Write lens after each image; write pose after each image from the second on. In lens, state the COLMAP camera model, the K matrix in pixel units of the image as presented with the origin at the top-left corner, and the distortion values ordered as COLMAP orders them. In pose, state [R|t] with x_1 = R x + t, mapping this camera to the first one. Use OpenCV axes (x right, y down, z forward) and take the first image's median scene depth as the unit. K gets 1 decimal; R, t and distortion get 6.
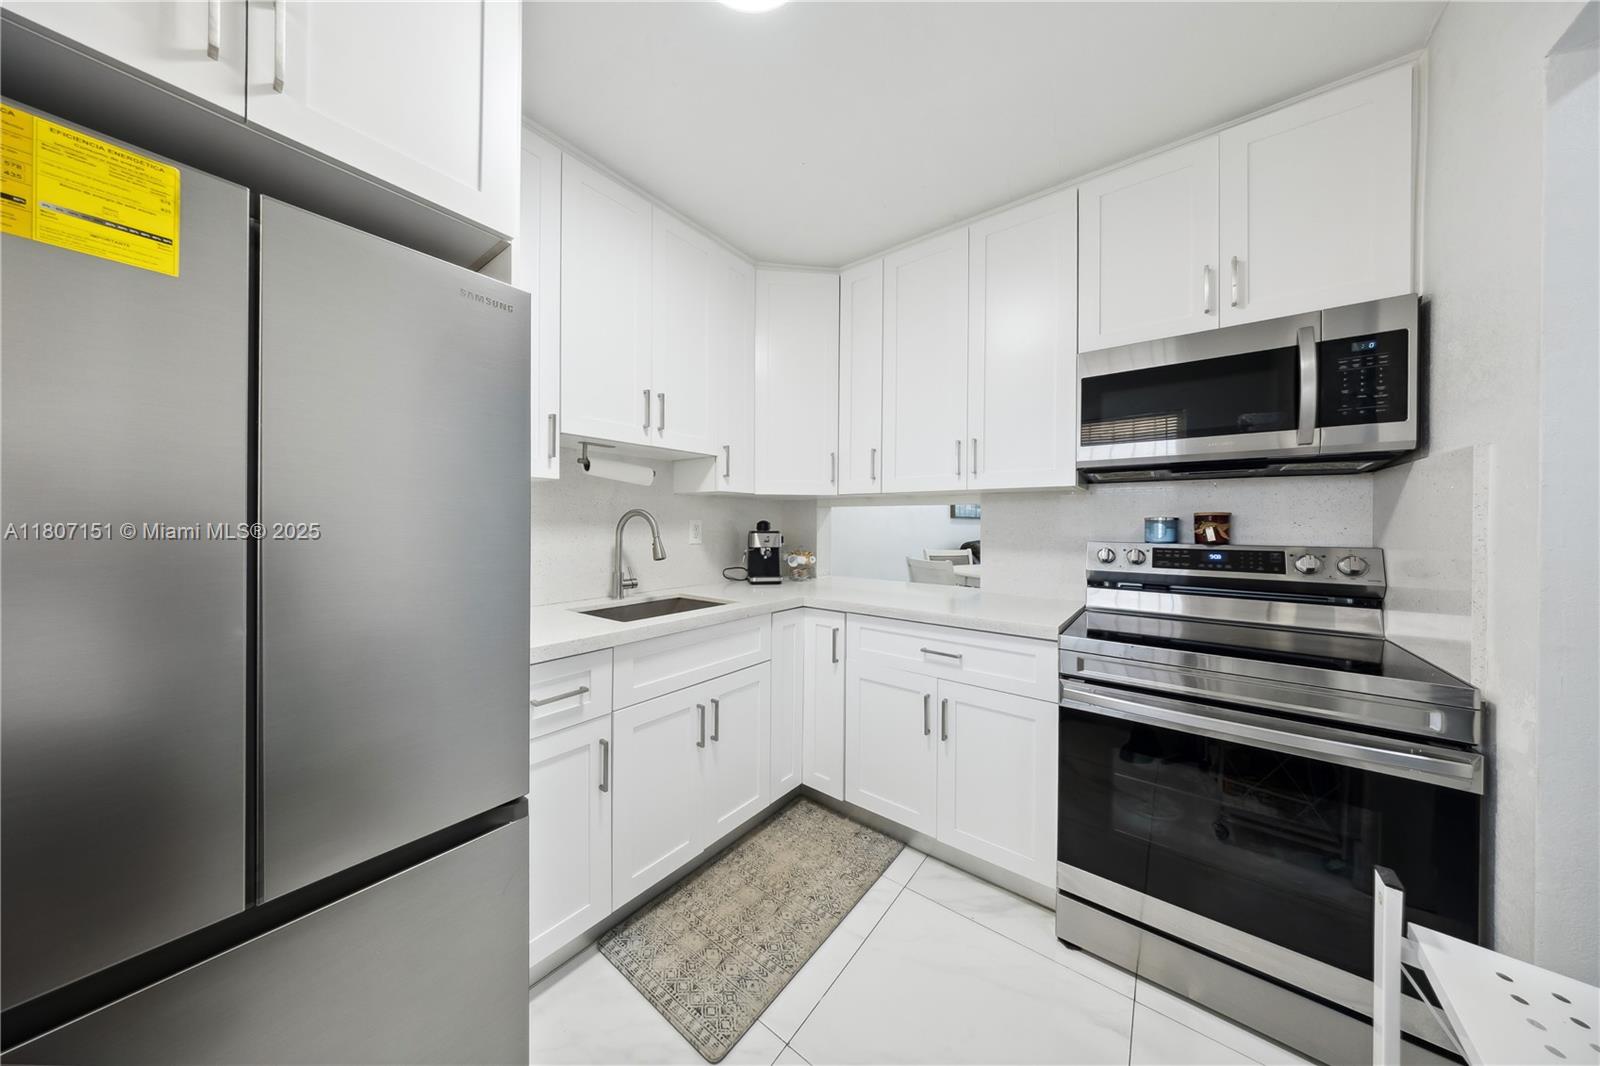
lens RADIAL K [[478.7, 0, 792.1], [0, 478.7, 524.4], [0, 0, 1]] dist [-0.011148, 0.000765]
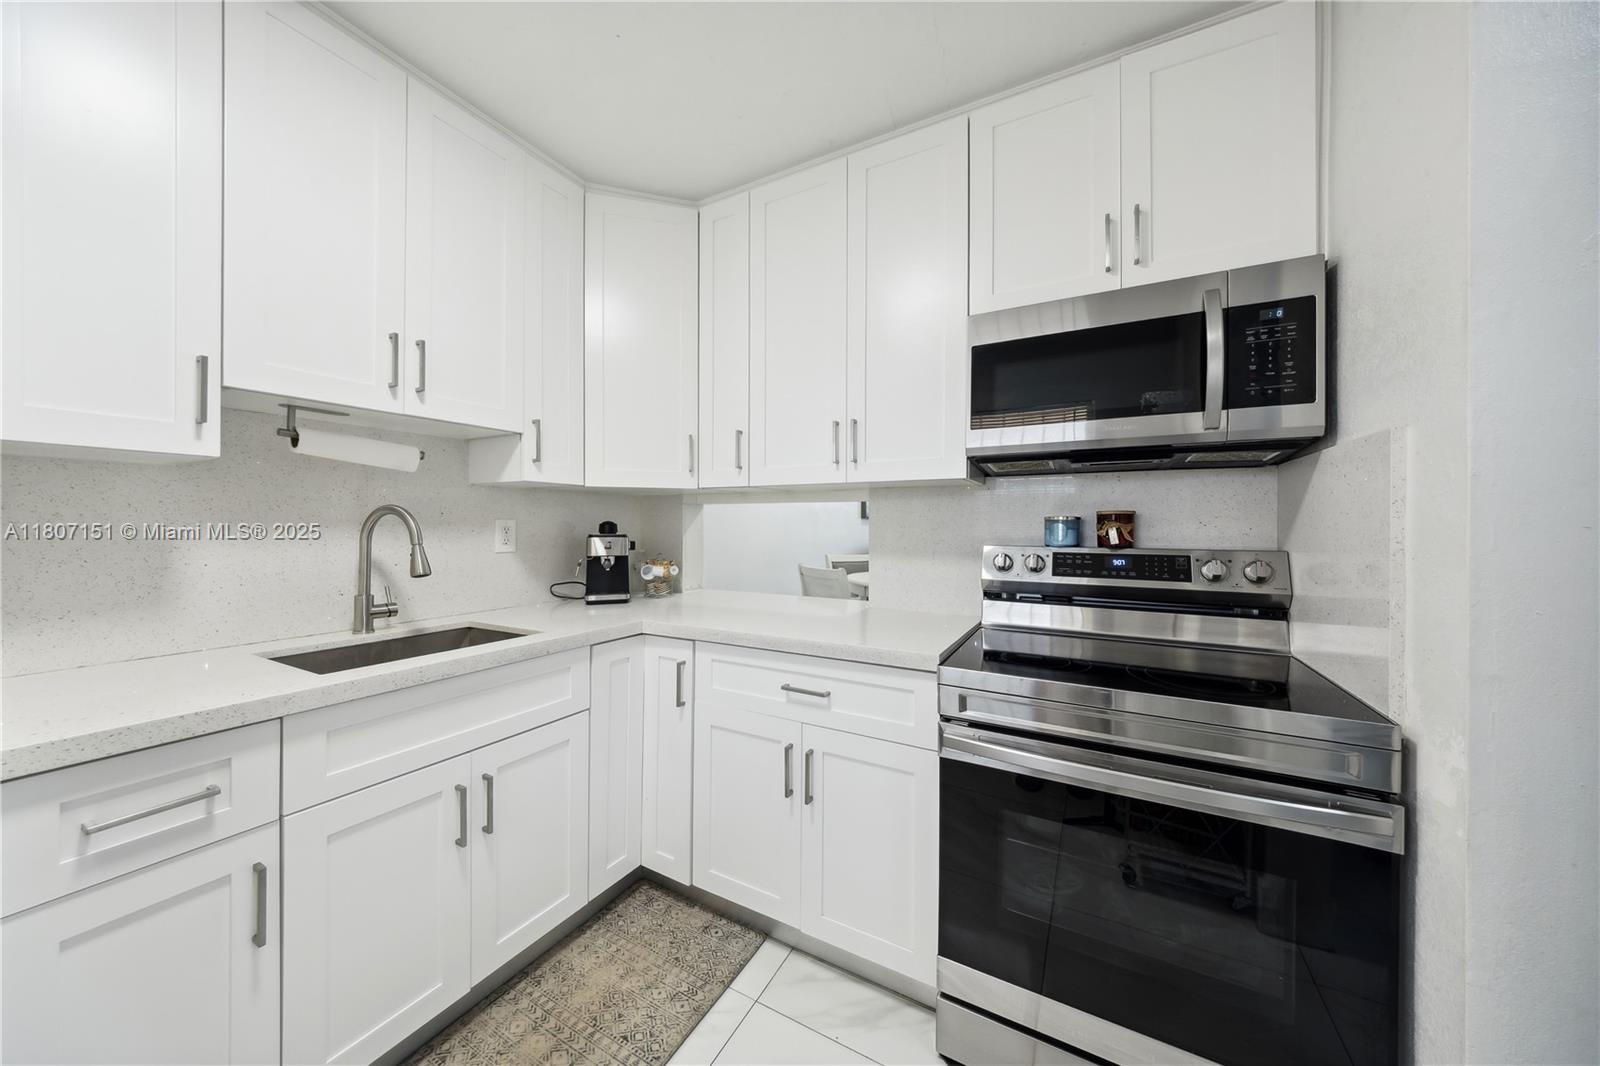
lens RADIAL K [[529.7, 0, 794.7], [0, 529.7, 526.9], [0, 0, 1]] dist [-0.009125, -0.000230]
pose [[0.986633, -0.002974, 0.162930, 0.160447], [0.002785, 0.999995, 0.001388, 0.001215], [-0.162934, -0.000916, 0.986637, 0.157272]]
